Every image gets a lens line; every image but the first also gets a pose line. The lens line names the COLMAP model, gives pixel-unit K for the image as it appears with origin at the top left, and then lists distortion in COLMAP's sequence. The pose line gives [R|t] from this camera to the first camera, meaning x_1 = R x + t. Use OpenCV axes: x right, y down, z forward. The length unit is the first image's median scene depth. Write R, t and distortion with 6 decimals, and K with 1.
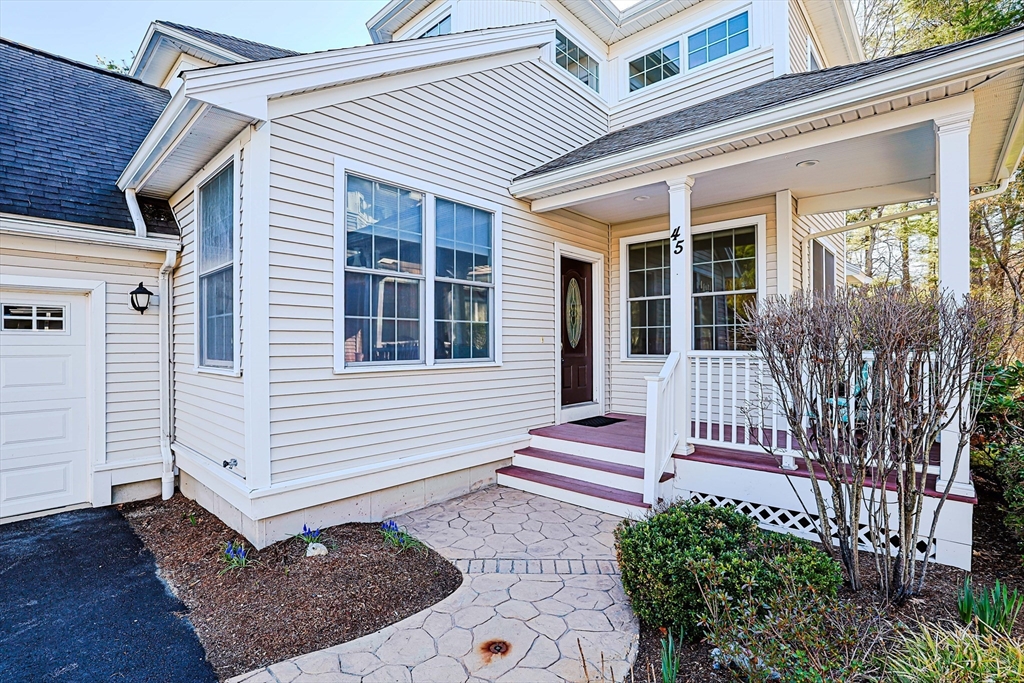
lens RADIAL K [[469.9, 0, 510.6], [0, 469.9, 344.0], [0, 0, 1]] dist [-0.027822, 0.001093]
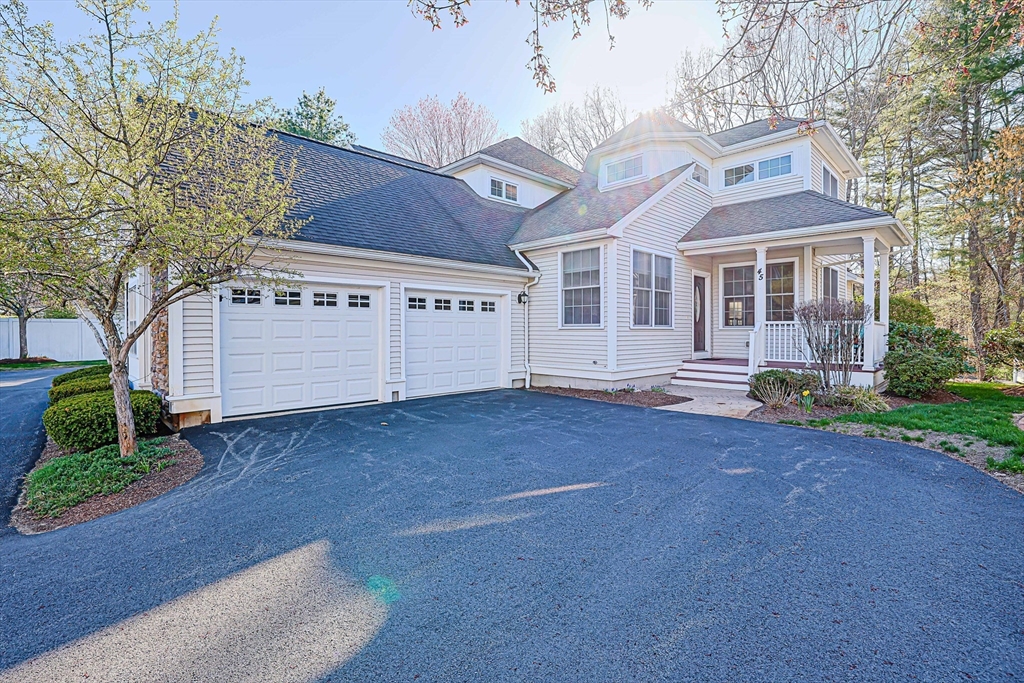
lens RADIAL K [[469.9, 0, 512.9], [0, 469.9, 333.9], [0, 0, 1]] dist [-0.027822, 0.001093]
pose [[0.999021, 0.002898, -0.044154, -0.675462], [-0.002677, 0.999984, 0.005050, 0.059843], [0.044167, -0.004927, 0.999012, -1.203076]]
